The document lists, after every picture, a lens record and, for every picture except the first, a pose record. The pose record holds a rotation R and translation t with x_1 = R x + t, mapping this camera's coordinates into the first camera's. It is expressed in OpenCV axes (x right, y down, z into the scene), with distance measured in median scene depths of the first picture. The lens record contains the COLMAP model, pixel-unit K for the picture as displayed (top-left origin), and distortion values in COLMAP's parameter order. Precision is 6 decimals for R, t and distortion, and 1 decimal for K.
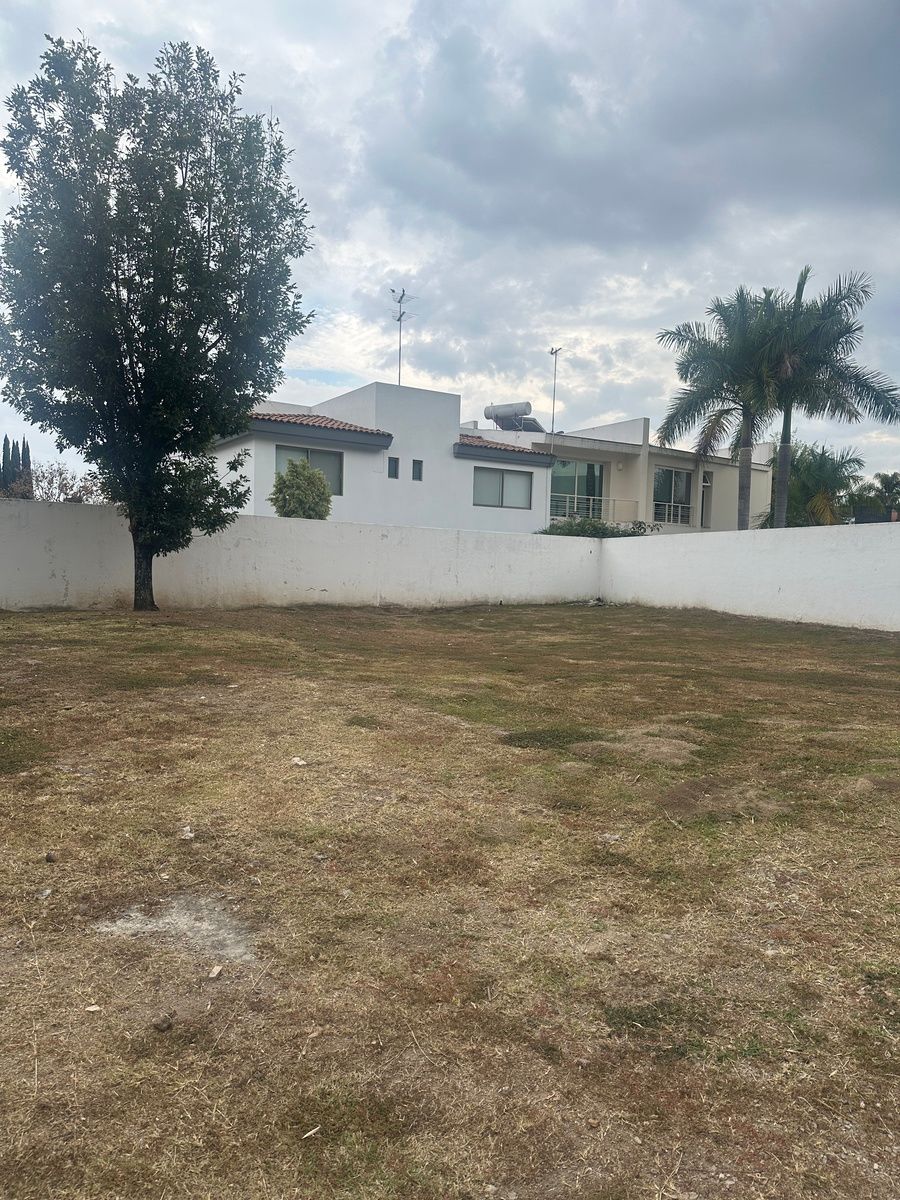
lens RADIAL K [[842.2, 0, 445.8], [0, 842.2, 602.1], [0, 0, 1]] dist [0.046873, -0.049583]
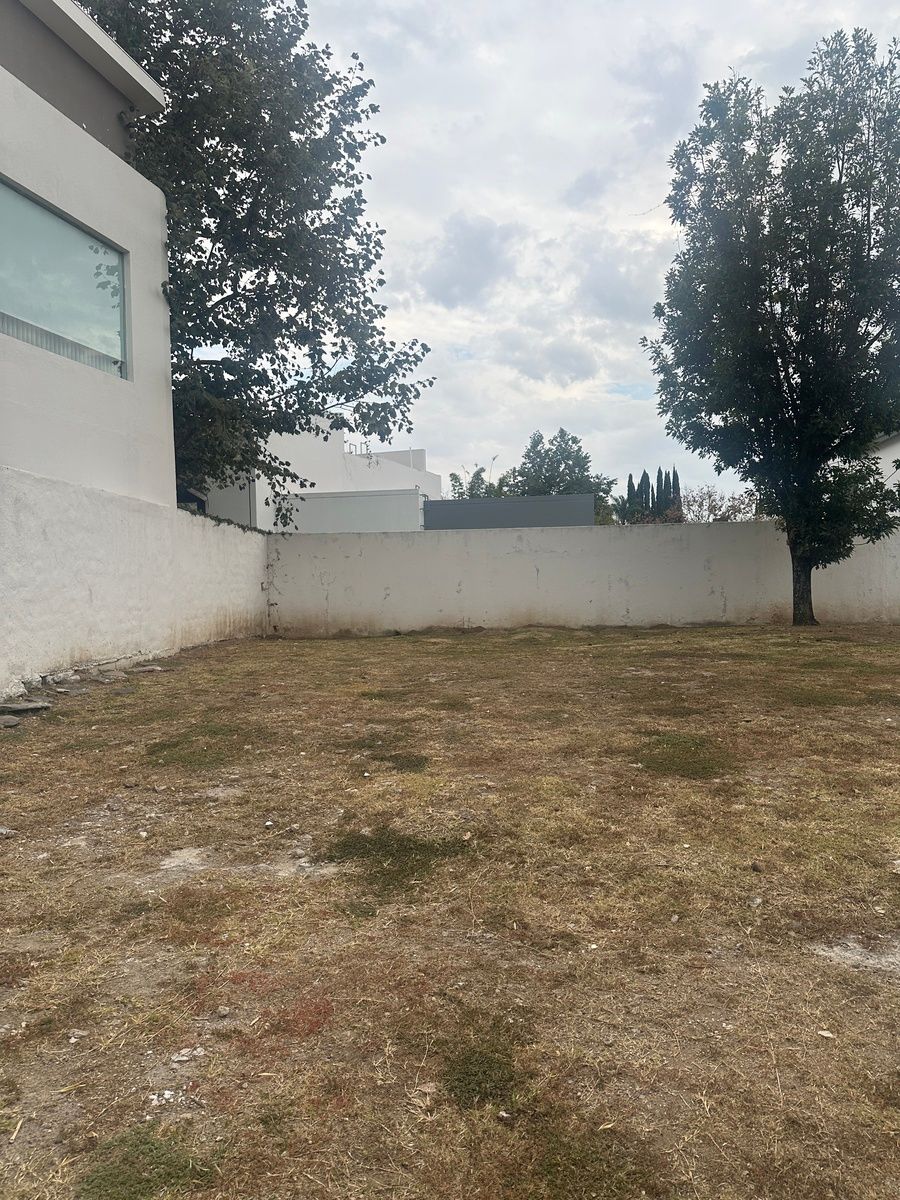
lens RADIAL K [[842.2, 0, 445.8], [0, 842.2, 602.1], [0, 0, 1]] dist [0.046873, -0.049583]
pose [[0.751906, -0.025971, -0.658758, -0.026484], [0.014076, 0.999628, -0.023343, 0.000524], [0.659120, 0.008279, 0.751992, -0.005925]]
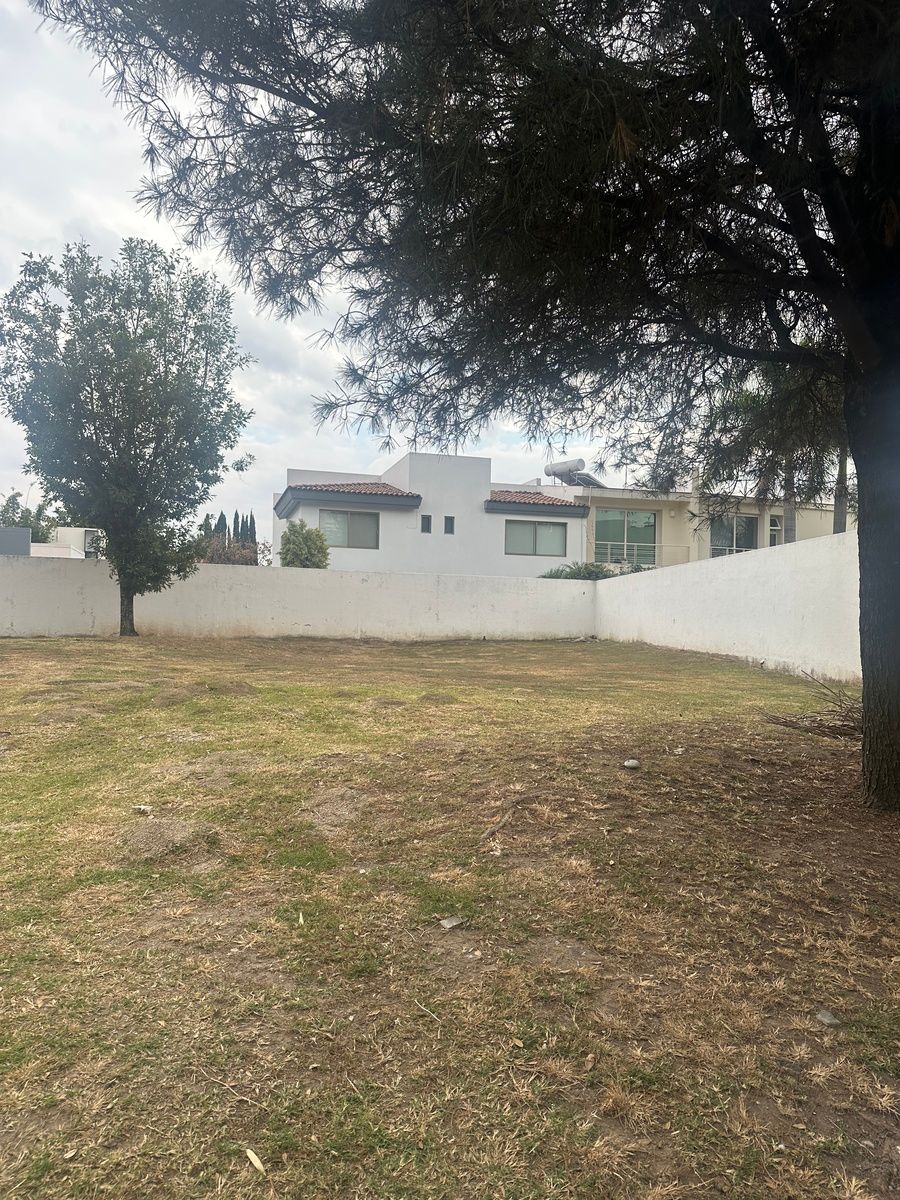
lens RADIAL K [[838.8, 0, 454.7], [0, 838.8, 599.2], [0, 0, 1]] dist [0.042858, -0.054712]
pose [[0.961408, -0.015589, -0.274684, 0.602726], [-0.004017, 0.997492, -0.070669, 0.051230], [0.275096, 0.069045, 0.958934, -0.174992]]
